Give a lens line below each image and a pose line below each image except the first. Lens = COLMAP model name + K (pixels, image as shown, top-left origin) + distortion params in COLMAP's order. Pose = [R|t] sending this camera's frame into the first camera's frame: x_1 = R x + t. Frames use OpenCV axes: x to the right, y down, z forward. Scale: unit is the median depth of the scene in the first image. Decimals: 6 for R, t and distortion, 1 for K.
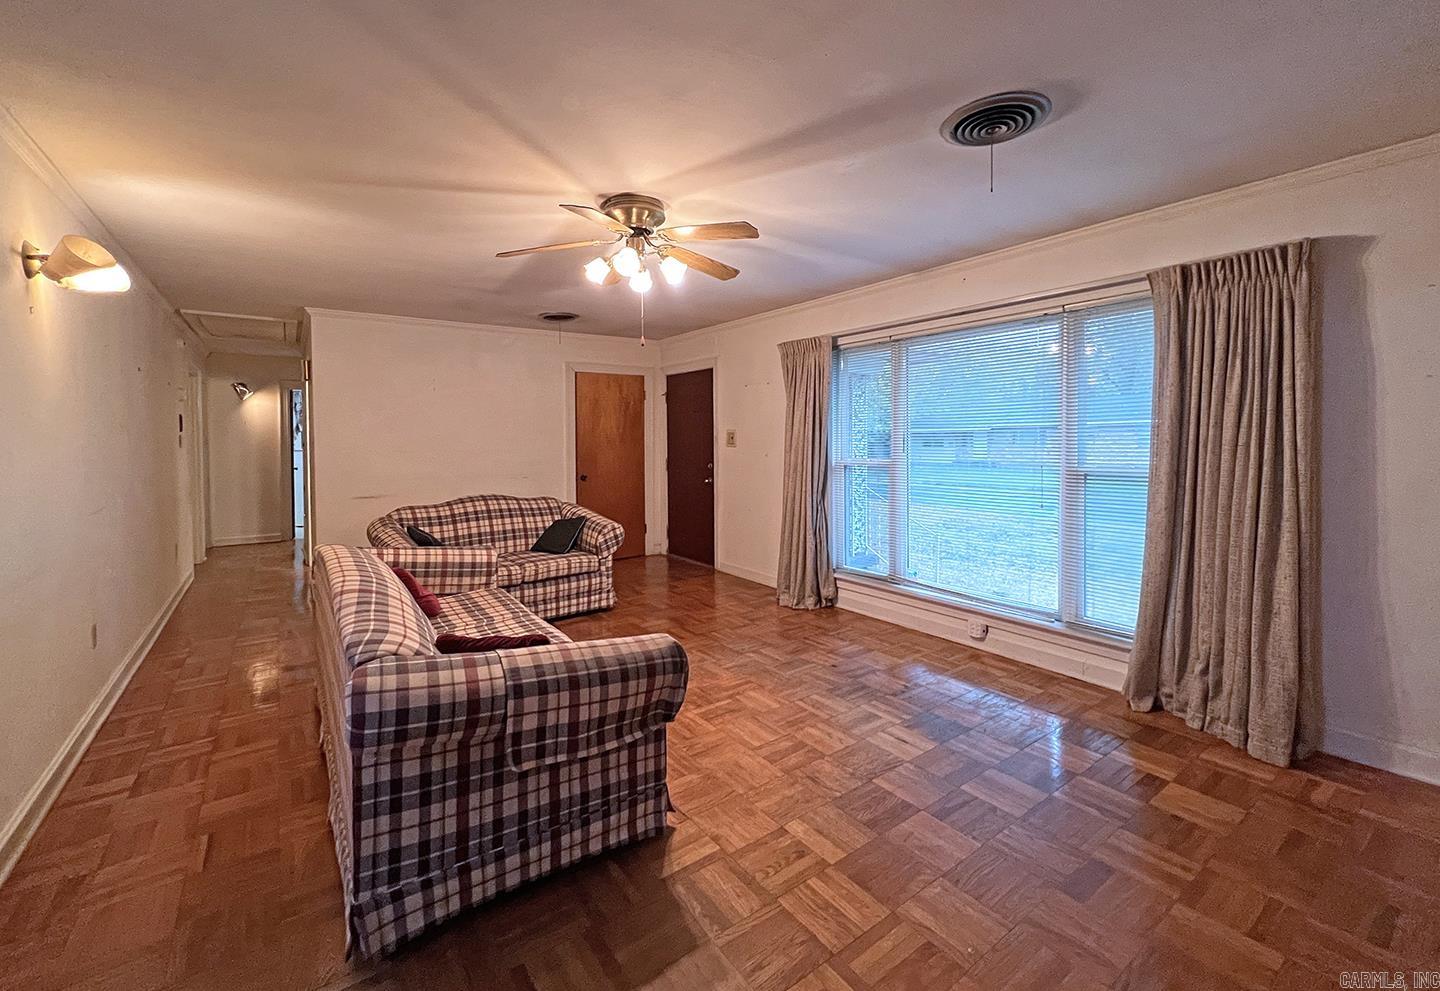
lens RADIAL K [[602.1, 0, 718.1], [0, 602.1, 459.1], [0, 0, 1]] dist [0.000915, 0.000083]
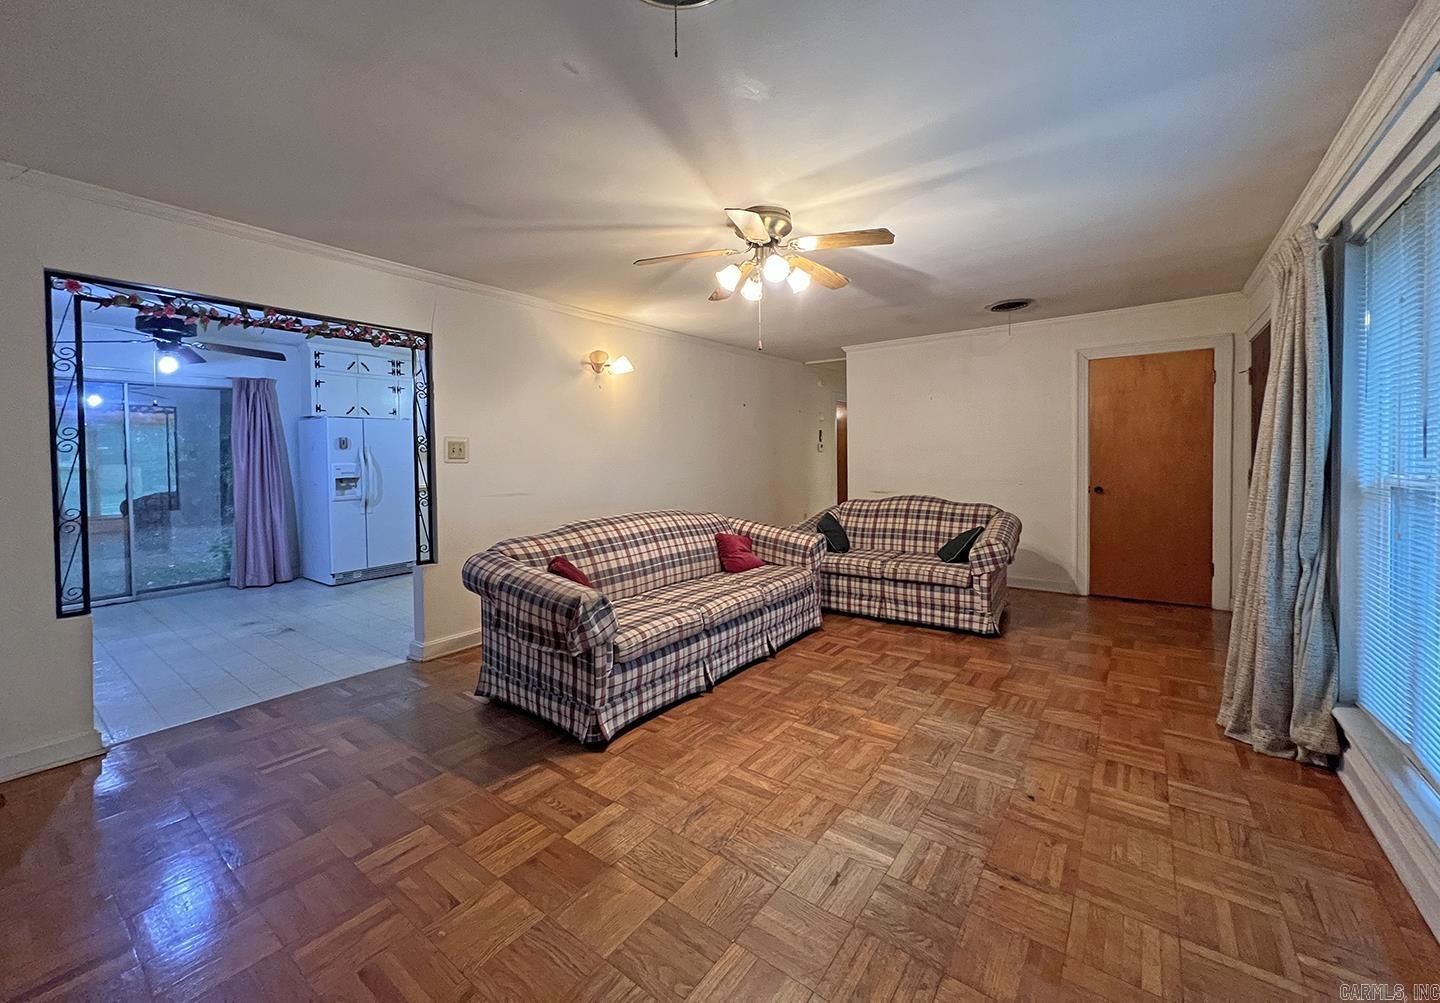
lens RADIAL K [[571.3, 0, 720.8], [0, 571.3, 471.3], [0, 0, 1]] dist [-0.000458, 0.000009]
pose [[0.294995, 0.031599, -0.954976, 0.520222], [-0.025006, 0.999366, 0.025343, 0.000064], [0.955172, 0.016404, 0.295598, 0.412545]]
